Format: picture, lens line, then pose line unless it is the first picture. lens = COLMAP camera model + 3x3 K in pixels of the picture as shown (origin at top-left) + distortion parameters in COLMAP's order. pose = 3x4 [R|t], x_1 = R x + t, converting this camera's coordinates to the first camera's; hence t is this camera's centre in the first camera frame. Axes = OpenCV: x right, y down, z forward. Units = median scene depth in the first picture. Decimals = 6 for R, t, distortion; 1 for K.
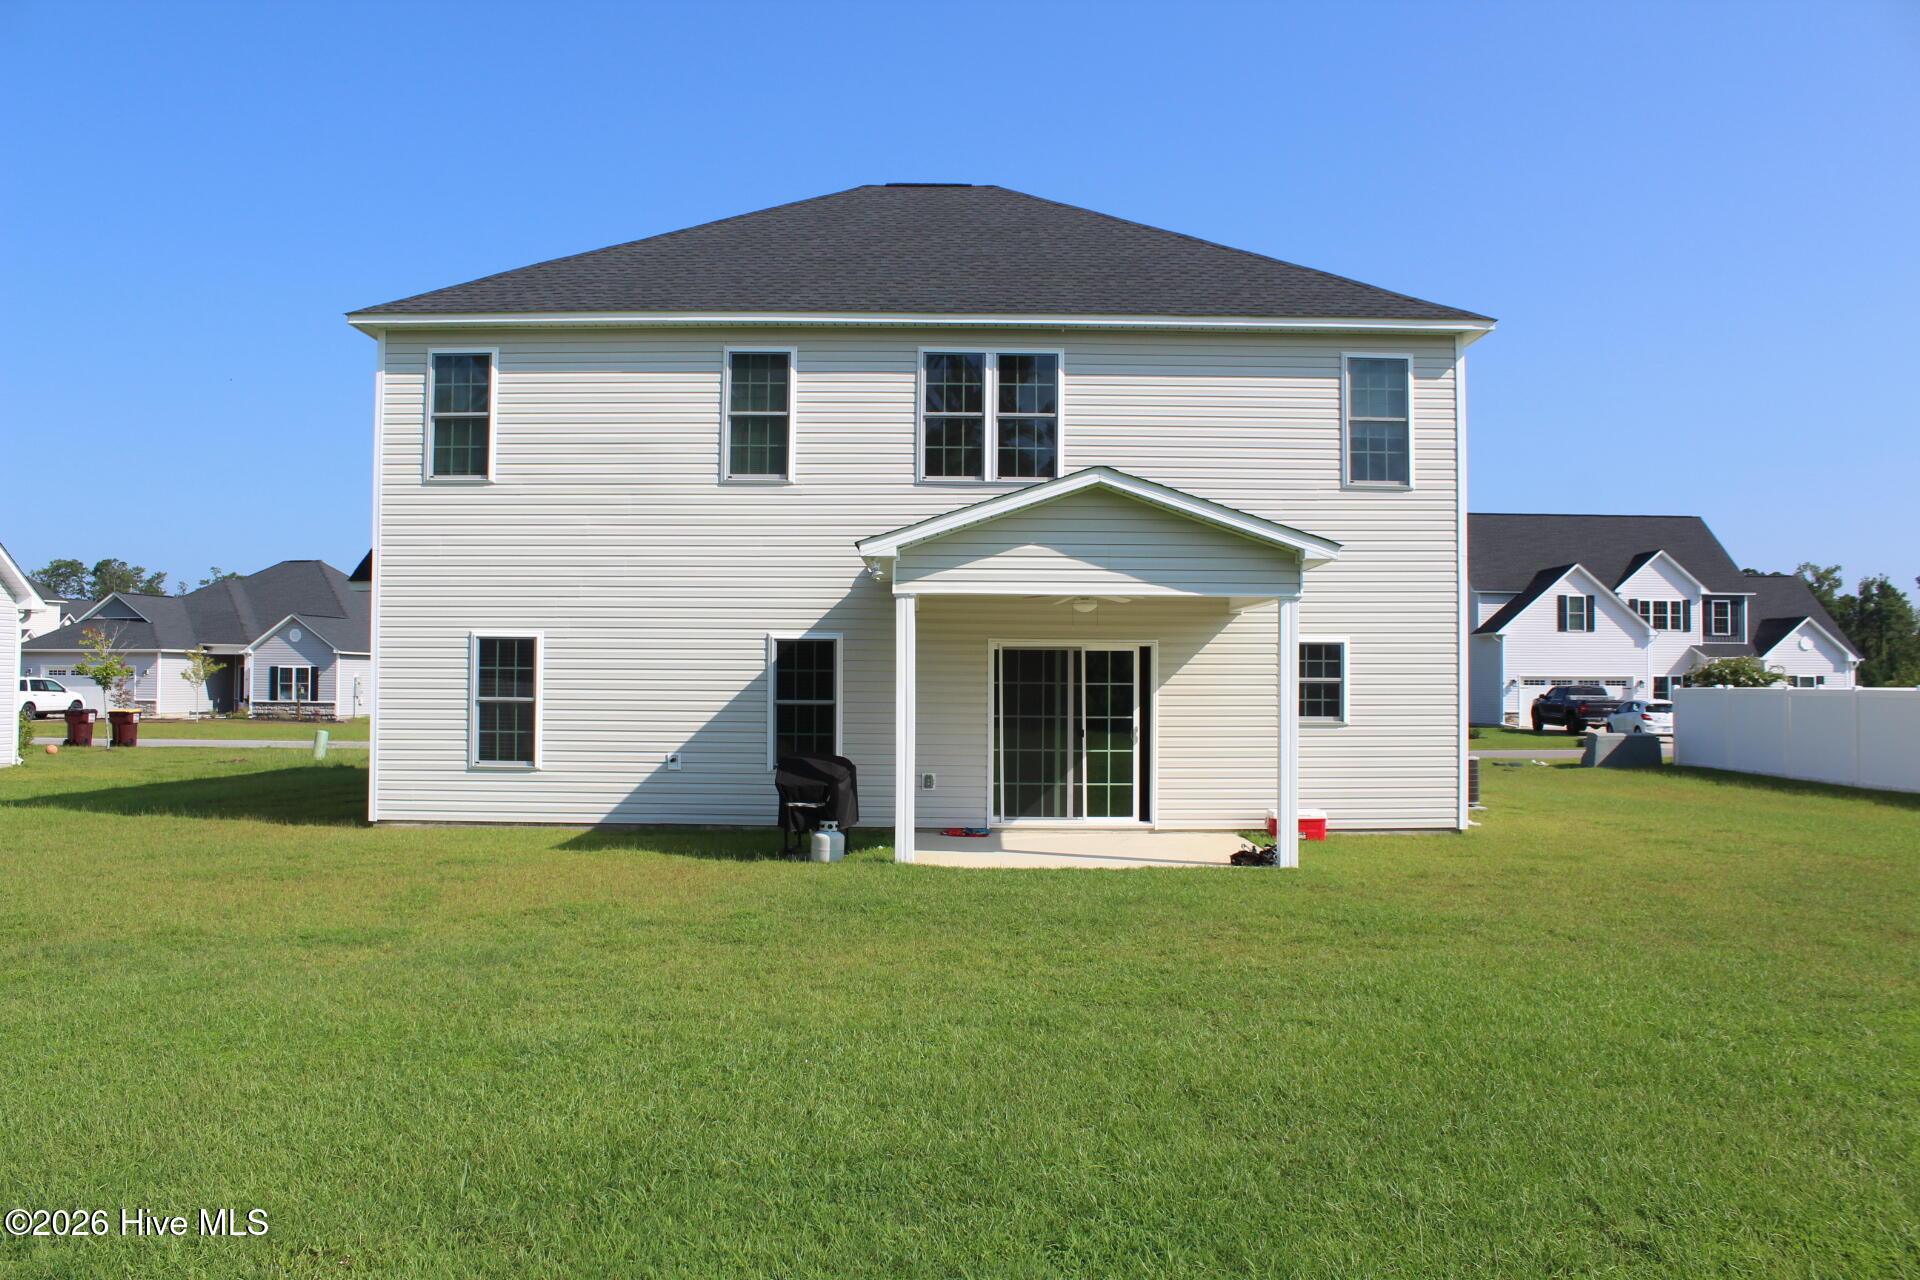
lens RADIAL K [[1588.9, 0, 964.1], [0, 1588.9, 632.7], [0, 0, 1]] dist [-0.162222, 0.139044]
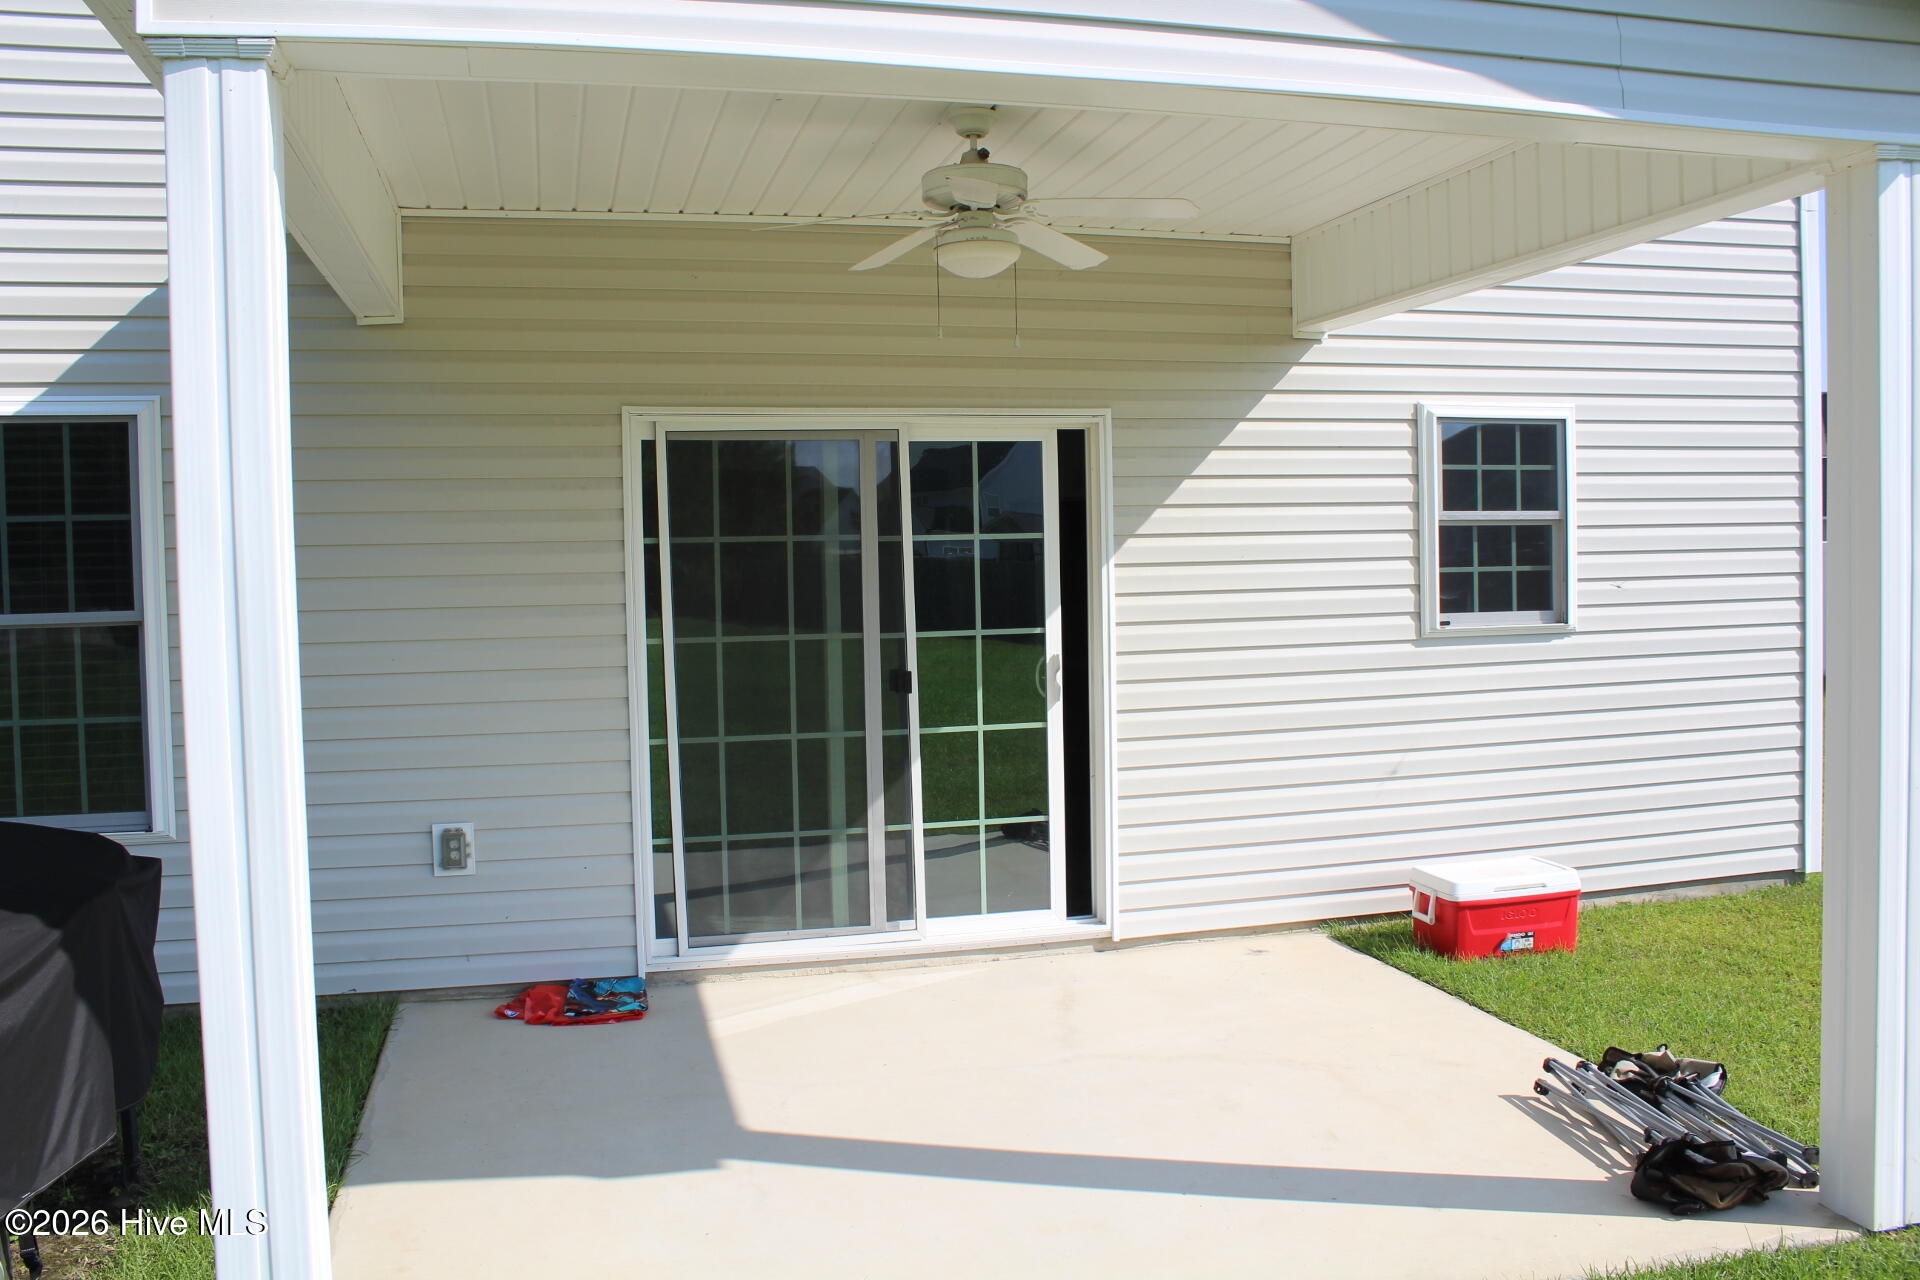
lens RADIAL K [[1588.9, 0, 953.1], [0, 1588.9, 600.8], [0, 0, 1]] dist [-0.162222, 0.139044]
pose [[0.969449, -0.030814, 0.243349, 0.000876], [0.013356, 0.997238, 0.073067, 0.020702], [-0.244929, -0.067584, 0.967183, 0.662180]]
